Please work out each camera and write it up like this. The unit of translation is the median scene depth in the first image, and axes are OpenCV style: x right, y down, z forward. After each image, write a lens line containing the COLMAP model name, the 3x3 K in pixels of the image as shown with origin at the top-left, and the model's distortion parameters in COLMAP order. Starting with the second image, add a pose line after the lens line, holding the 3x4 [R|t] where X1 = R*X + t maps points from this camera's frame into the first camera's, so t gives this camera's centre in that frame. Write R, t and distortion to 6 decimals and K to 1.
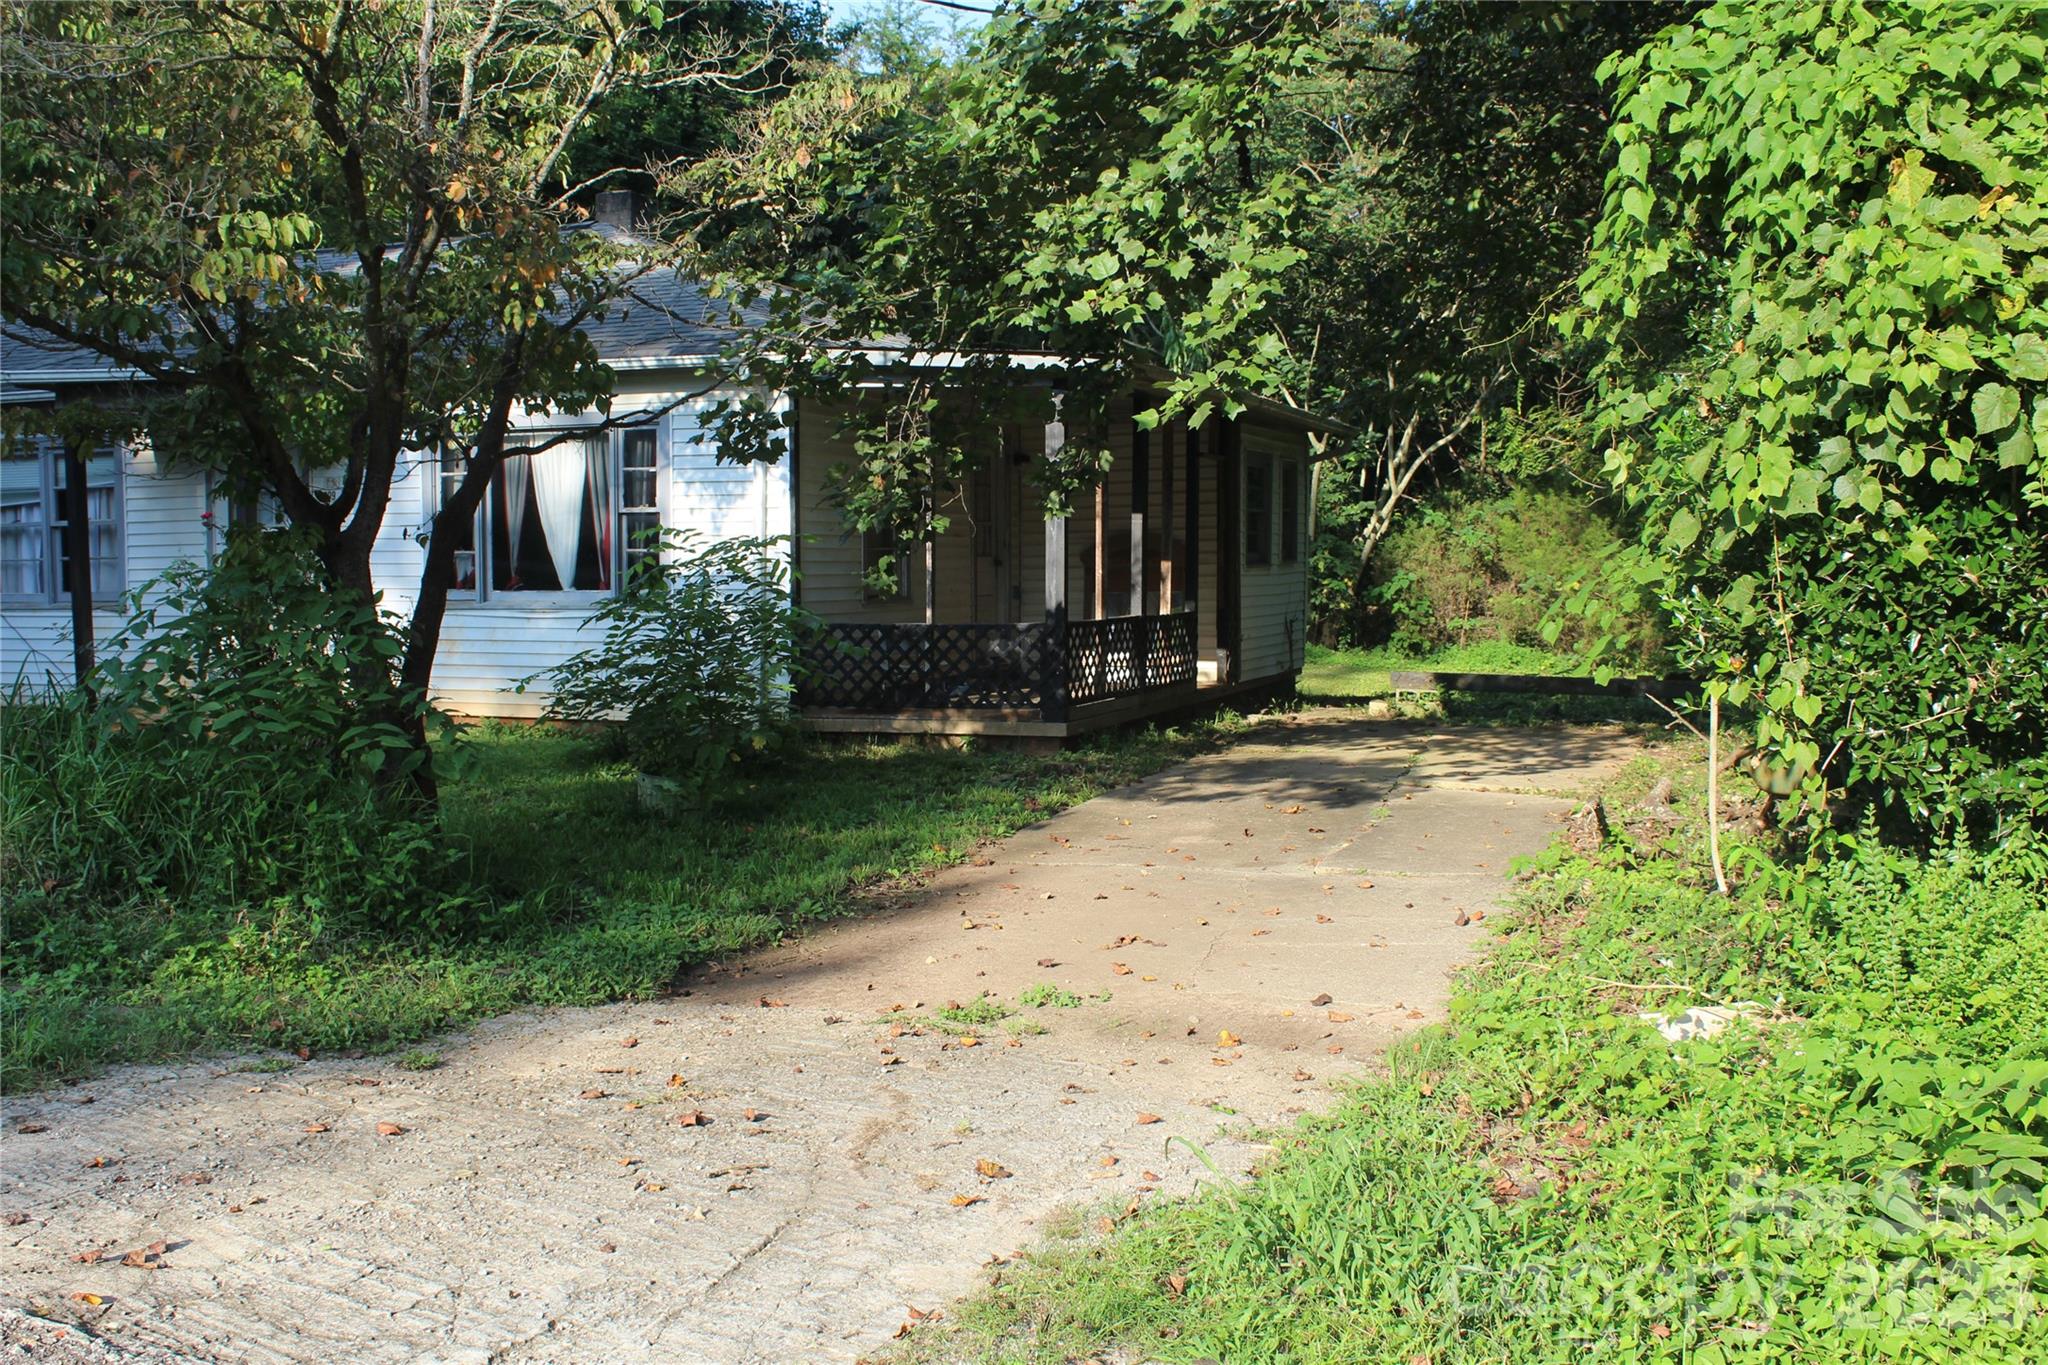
lens RADIAL K [[2701.4, 0, 1020.1], [0, 2701.4, 680.3], [0, 0, 1]] dist [-0.046594, 0.000000]
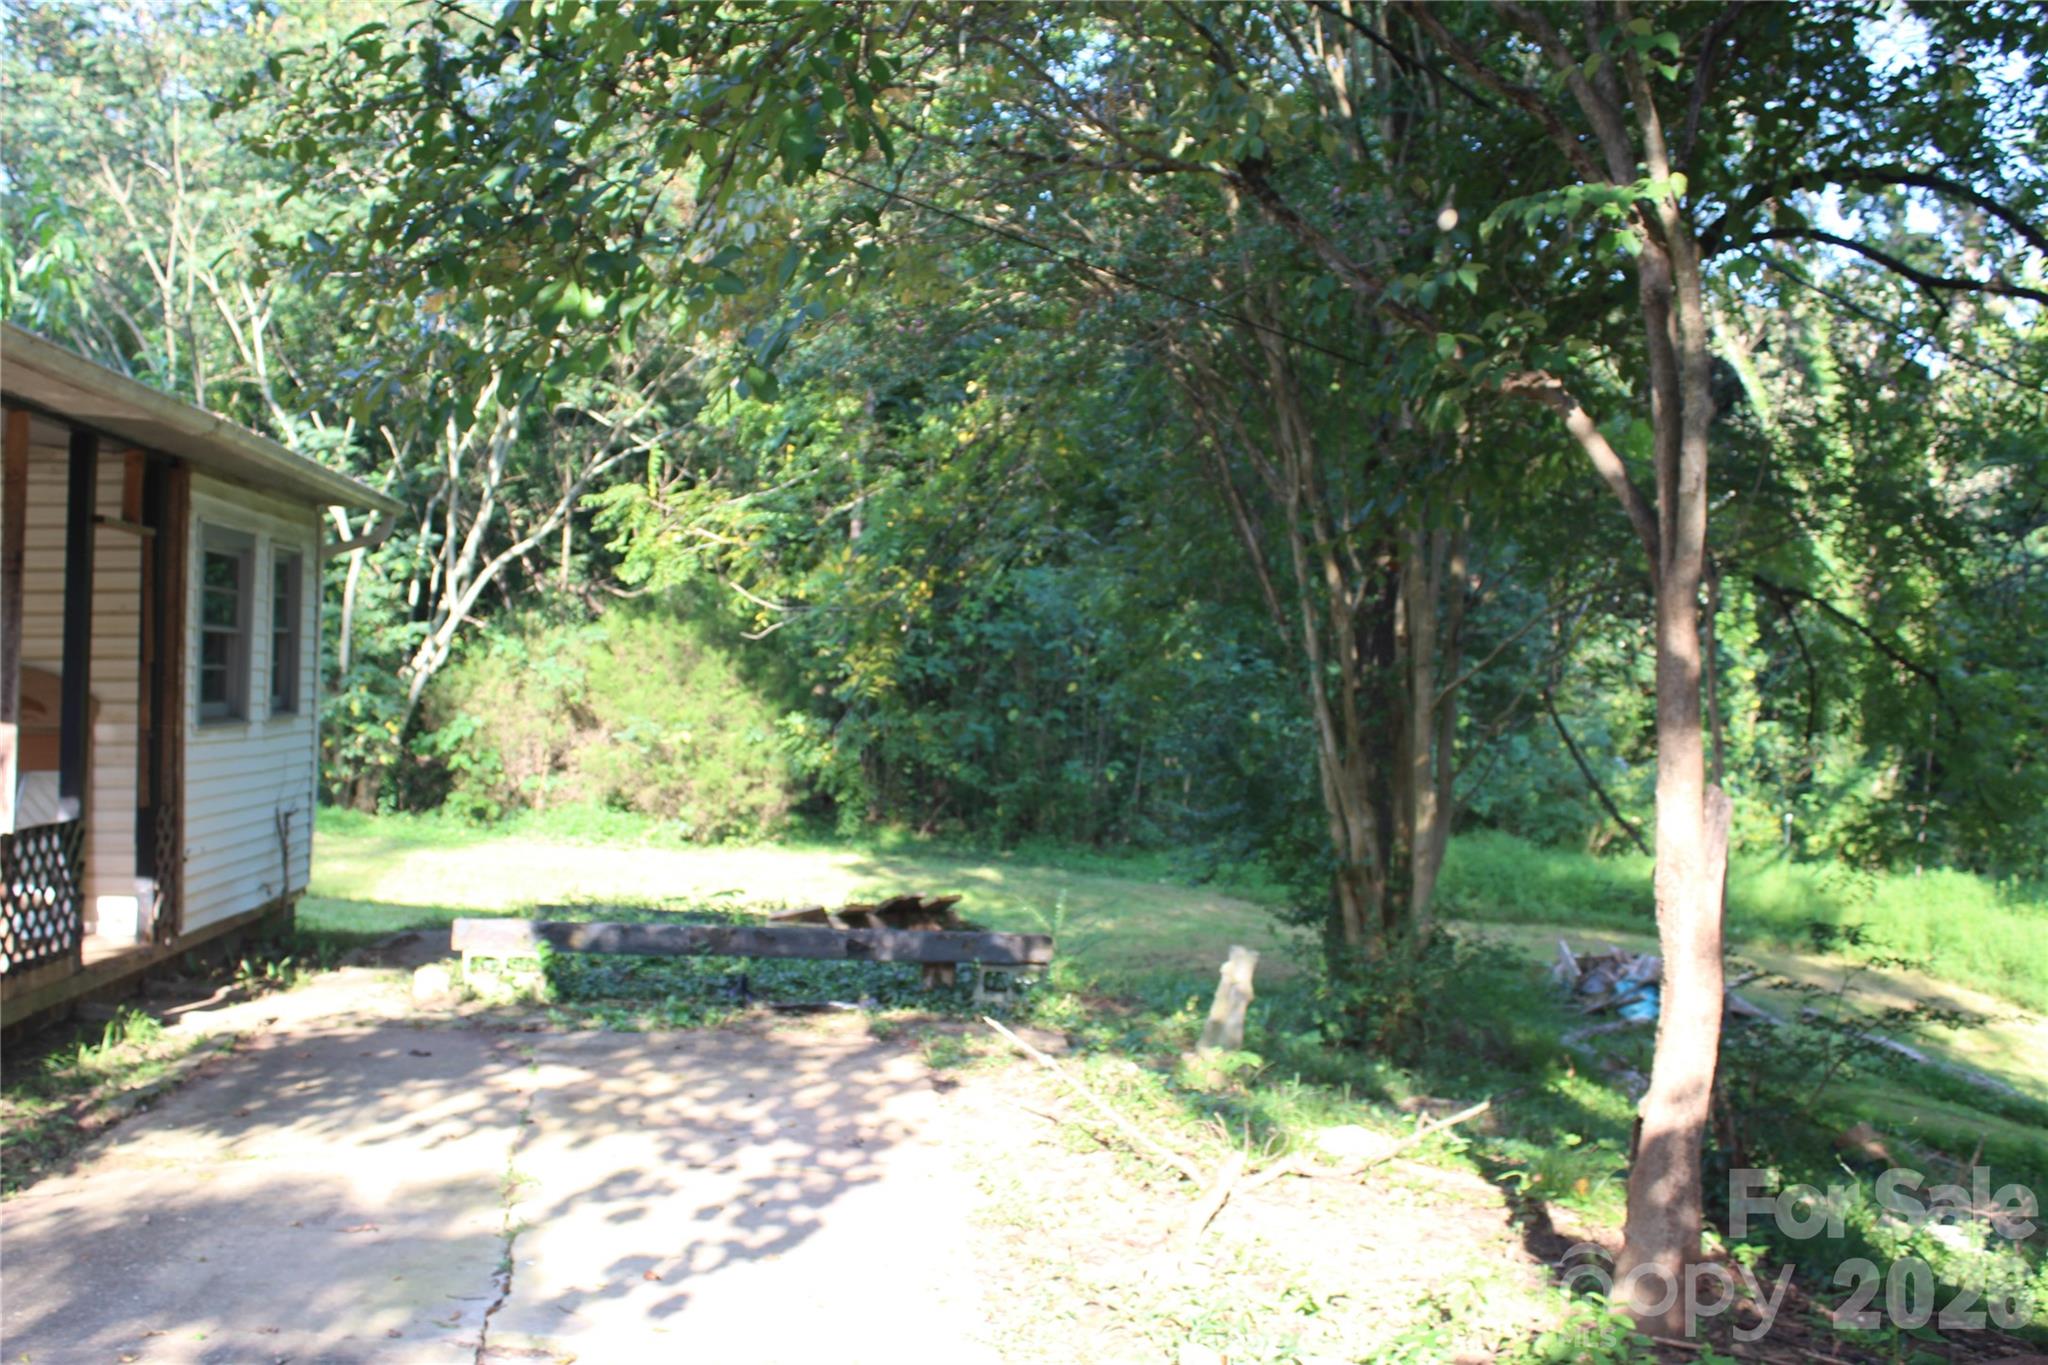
lens RADIAL K [[2701.4, 0, 1028.4], [0, 2701.4, 694.8], [0, 0, 1]] dist [-0.046594, 0.000000]
pose [[0.939107, 0.018171, 0.343144, 0.028456], [-0.003597, 0.999066, -0.043060, -0.013386], [-0.343605, 0.039204, 0.938295, 0.219511]]
